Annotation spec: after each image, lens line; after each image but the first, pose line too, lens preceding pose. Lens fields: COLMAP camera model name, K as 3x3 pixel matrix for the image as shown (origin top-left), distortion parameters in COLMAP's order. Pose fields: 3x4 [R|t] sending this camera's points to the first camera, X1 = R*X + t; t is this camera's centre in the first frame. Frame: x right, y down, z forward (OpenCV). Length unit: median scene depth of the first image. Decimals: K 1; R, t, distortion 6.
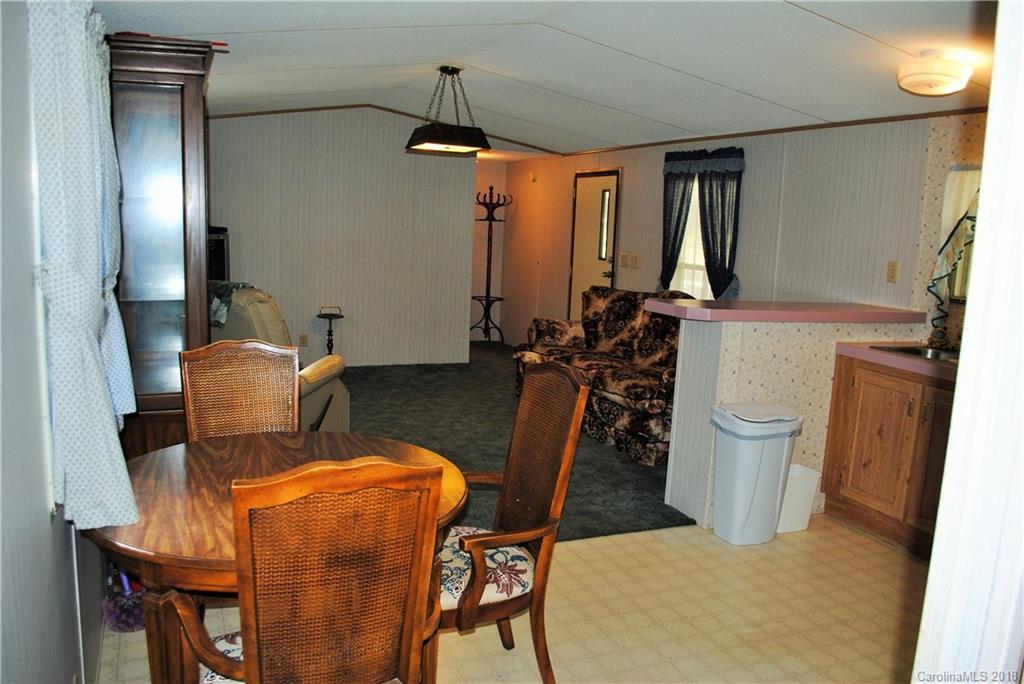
lens RADIAL K [[798.5, 0, 510.2], [0, 798.5, 342.1], [0, 0, 1]] dist [-0.075143, -0.002030]
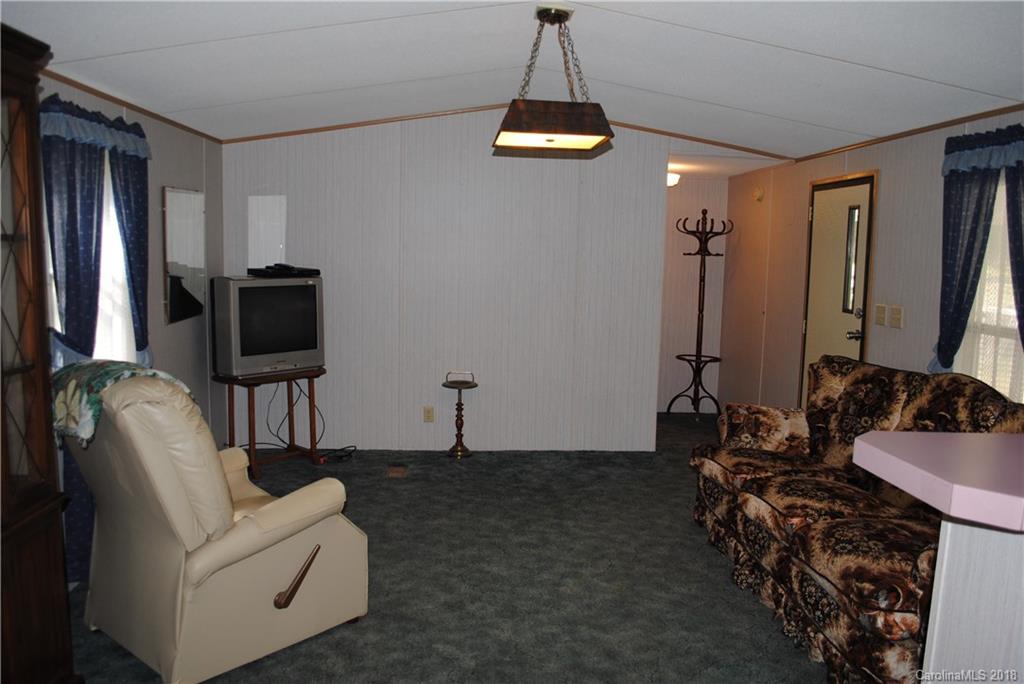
lens RADIAL K [[798.5, 0, 515.8], [0, 798.5, 342.1], [0, 0, 1]] dist [-0.075143, -0.002030]
pose [[0.941754, 0.018361, -0.335801, 0.085125], [-0.032574, 0.998794, -0.036742, -0.051362], [0.334722, 0.045540, 0.941216, 0.331864]]
